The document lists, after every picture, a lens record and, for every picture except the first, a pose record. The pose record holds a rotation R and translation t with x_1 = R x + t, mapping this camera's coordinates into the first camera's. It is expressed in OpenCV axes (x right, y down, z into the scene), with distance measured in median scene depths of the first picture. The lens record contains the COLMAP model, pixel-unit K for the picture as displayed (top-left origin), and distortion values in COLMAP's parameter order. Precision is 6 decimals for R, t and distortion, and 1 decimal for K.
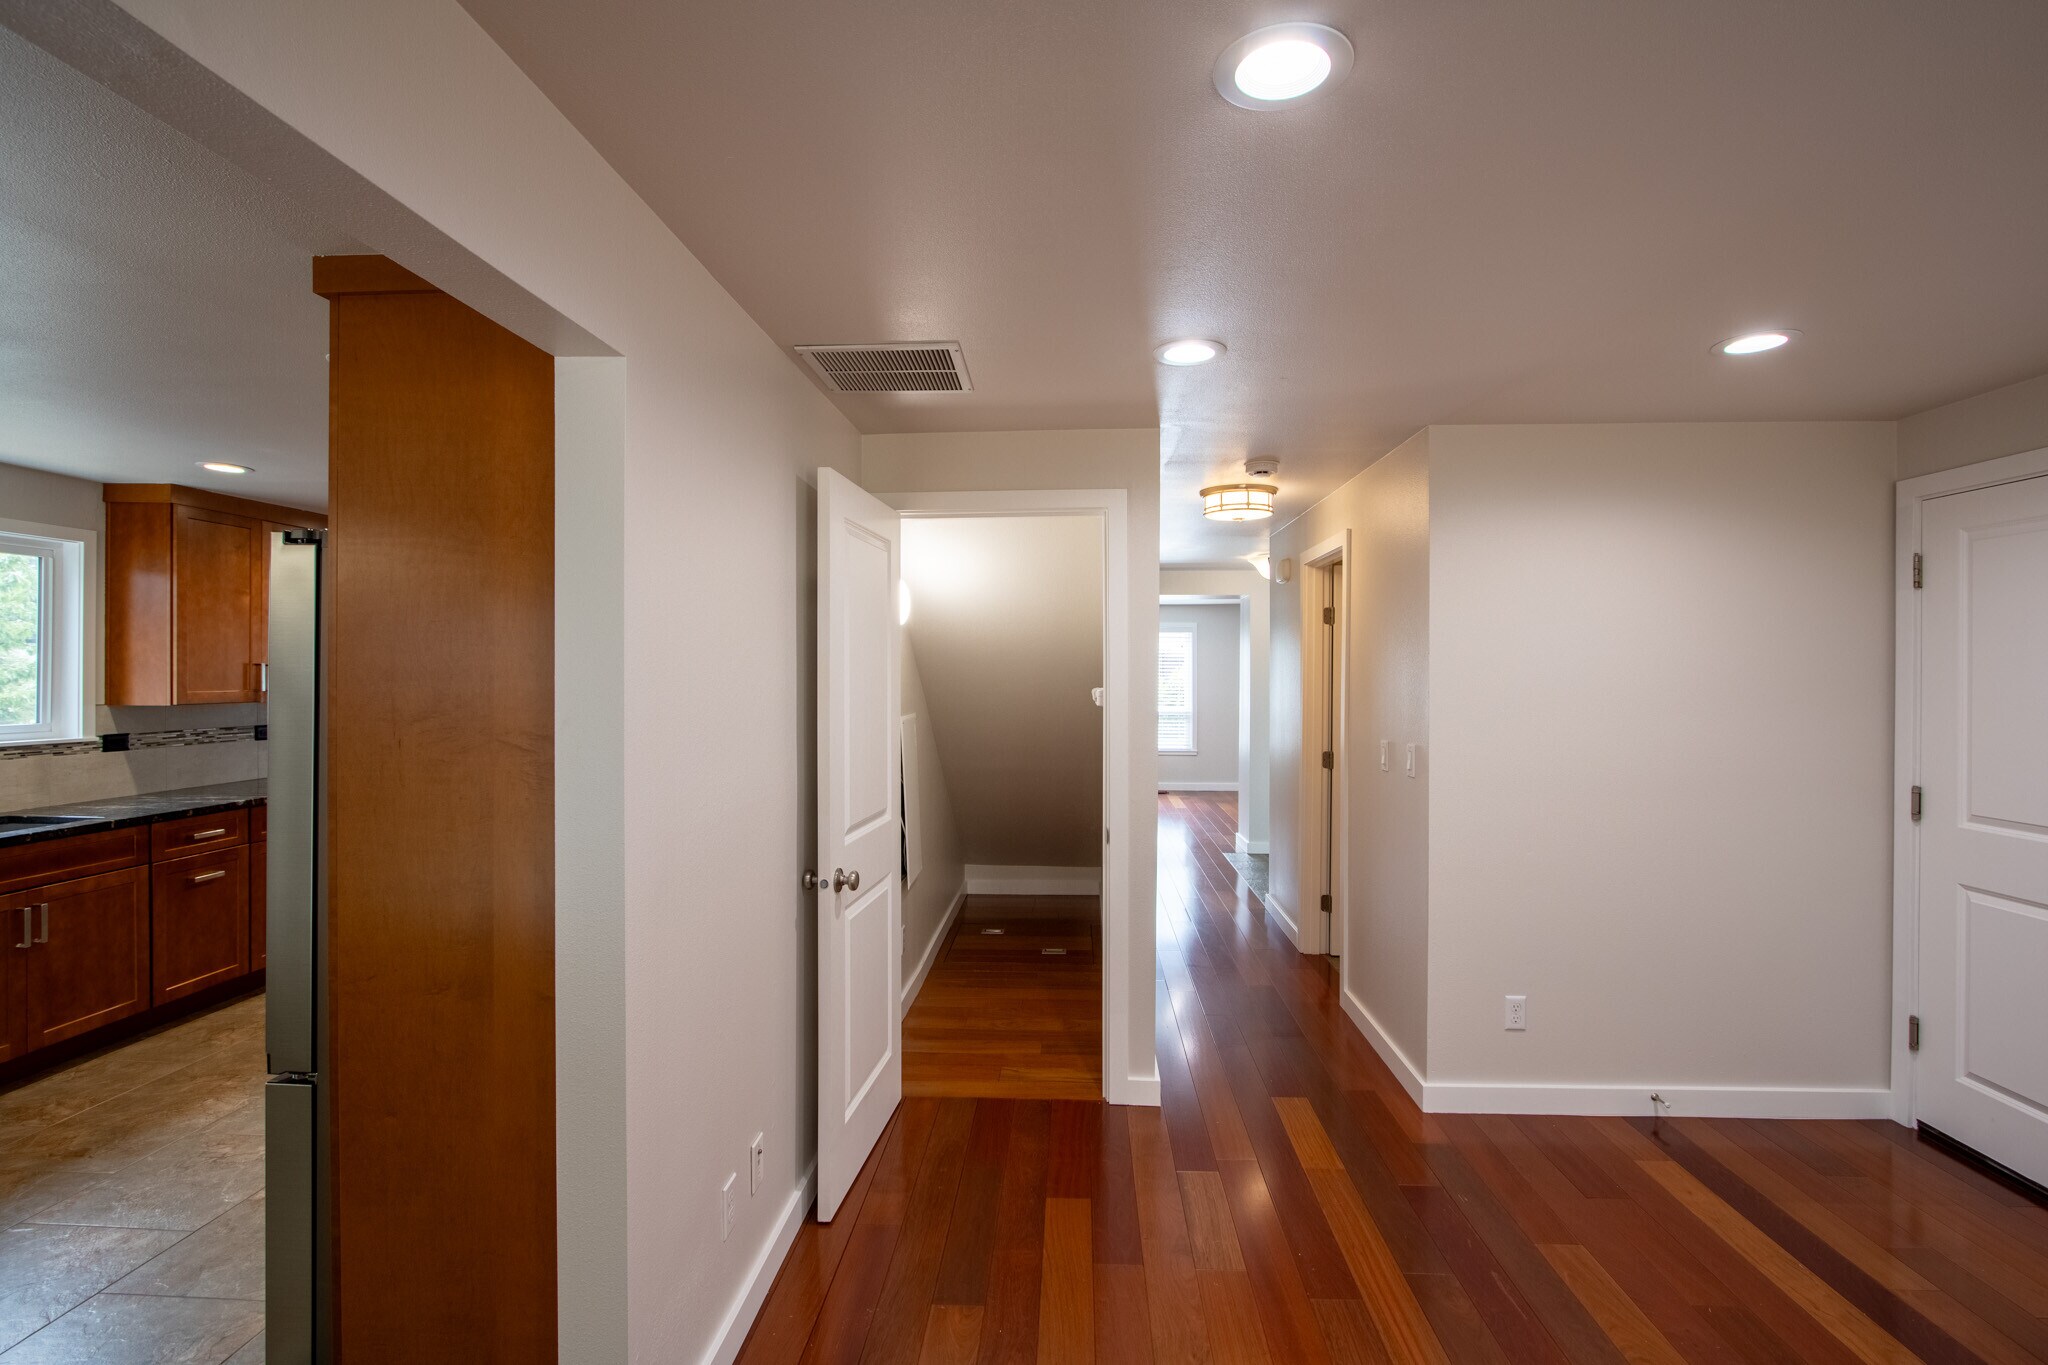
lens RADIAL K [[989.2, 0, 1097.8], [0, 989.2, 680.3], [0, 0, 1]] dist [-0.002363, 0.000118]
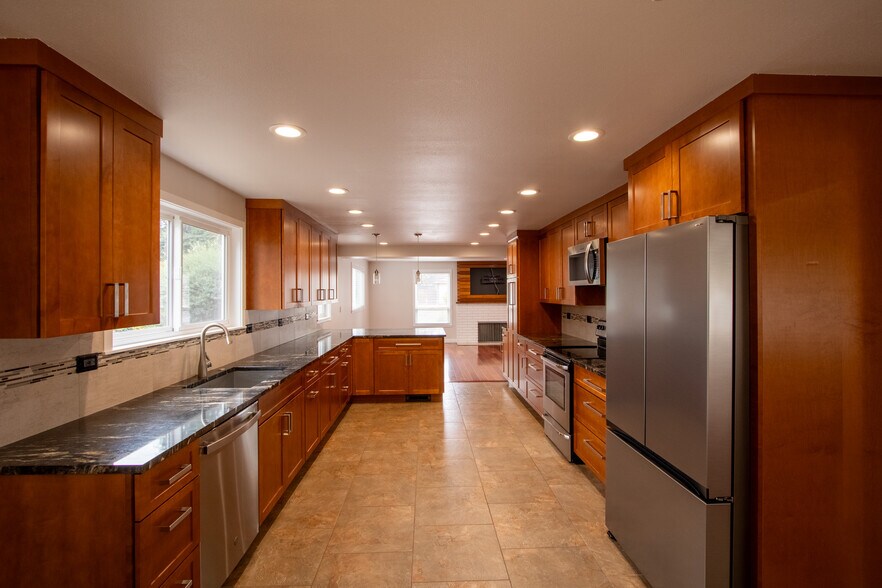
lens RADIAL K [[419.3, 0, 445.8], [0, 419.3, 293.0], [0, 0, 1]] dist [-0.002869, -0.000120]
pose [[0.995468, -0.015098, 0.093889, -0.892644], [0.015586, 0.999869, -0.004468, 0.000996], [-0.093809, 0.005912, 0.995573, 0.158314]]
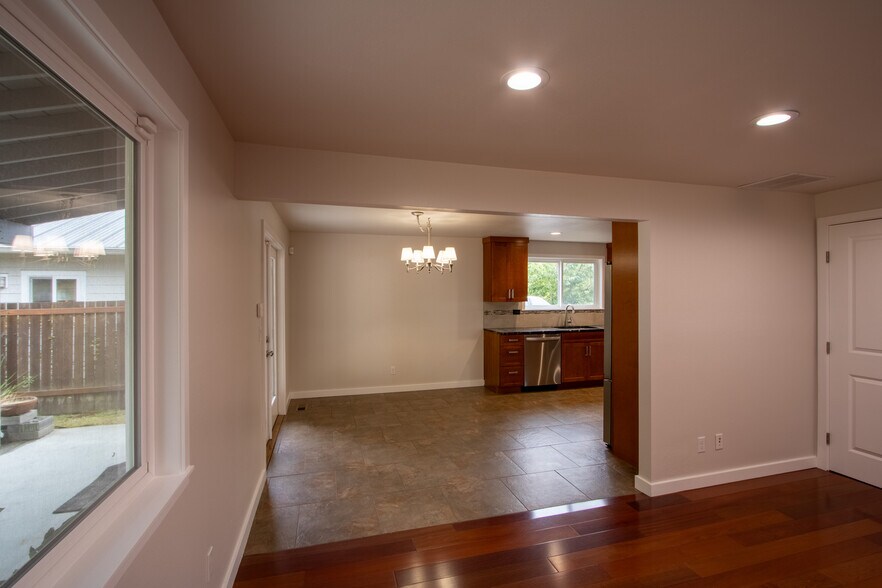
lens RADIAL K [[408.2, 0, 437.0], [0, 408.2, 290.3], [0, 0, 1]] dist [-0.013377, 0.000445]
pose [[0.323874, -0.003800, -0.946092, 0.366203], [-0.005638, 0.999966, -0.005947, -0.000801], [0.946083, 0.007260, 0.323842, -0.188900]]
